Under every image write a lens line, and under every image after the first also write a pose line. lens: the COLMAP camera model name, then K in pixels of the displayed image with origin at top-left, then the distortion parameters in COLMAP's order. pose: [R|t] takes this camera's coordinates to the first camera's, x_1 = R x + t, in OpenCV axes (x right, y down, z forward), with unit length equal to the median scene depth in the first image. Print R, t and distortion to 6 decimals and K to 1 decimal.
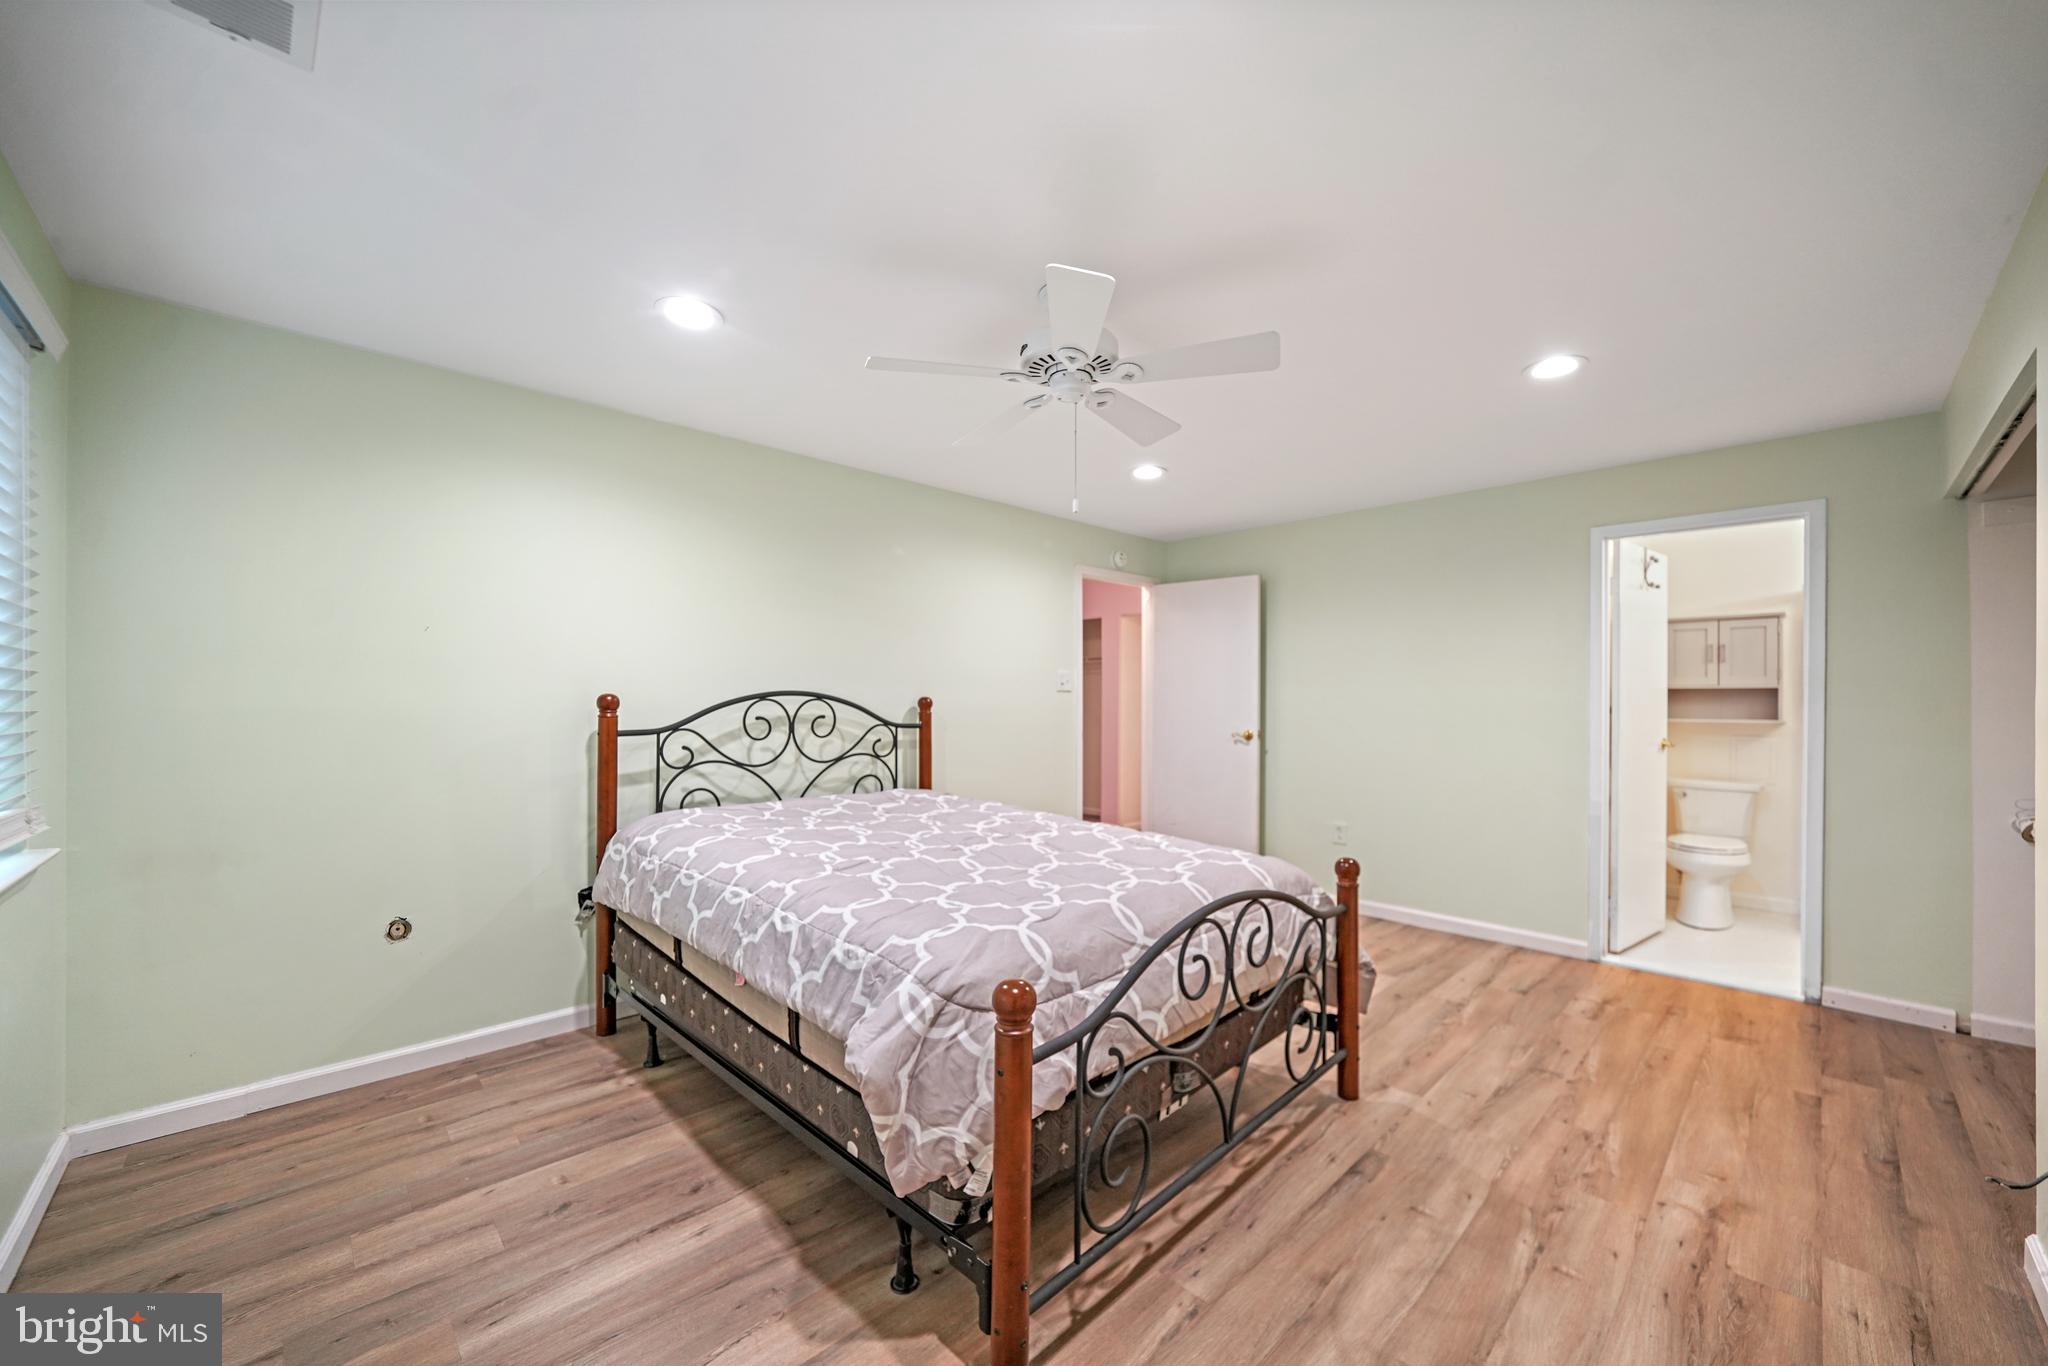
lens RADIAL K [[760.0, 0, 1028.8], [0, 760.0, 697.8], [0, 0, 1]] dist [-0.017518, 0.002406]
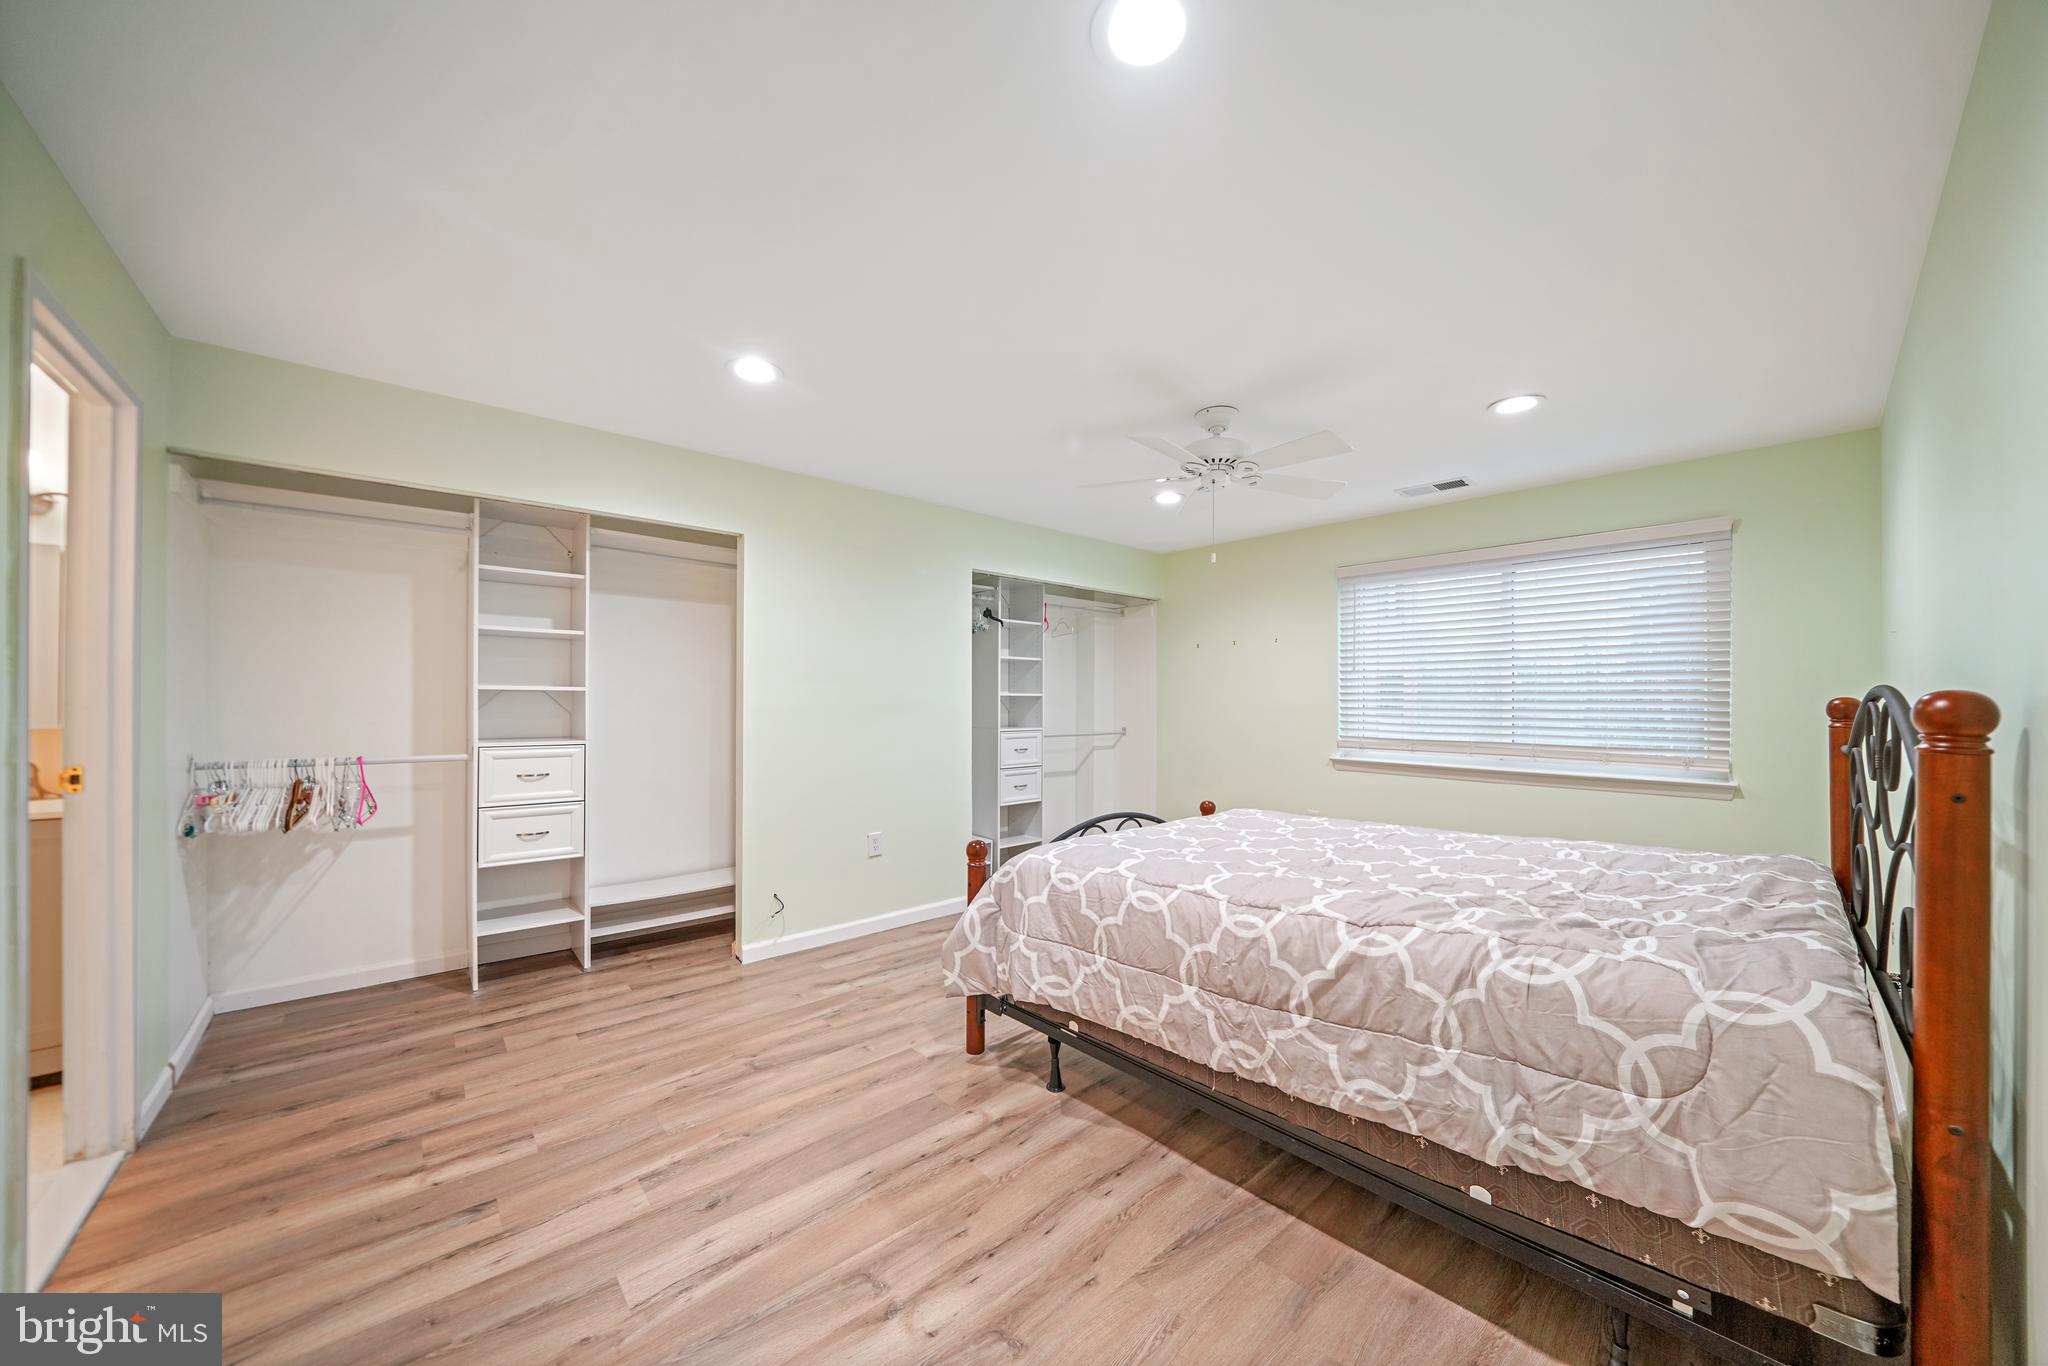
lens RADIAL K [[715.3, 0, 1022.6], [0, 715.3, 692.3], [0, 0, 1]] dist [-0.023106, 0.000116]
pose [[-0.998990, -0.002582, 0.044867, 0.316790], [-0.003540, 0.999767, -0.021291, 0.019672], [-0.044802, -0.021428, -0.998766, 2.120284]]
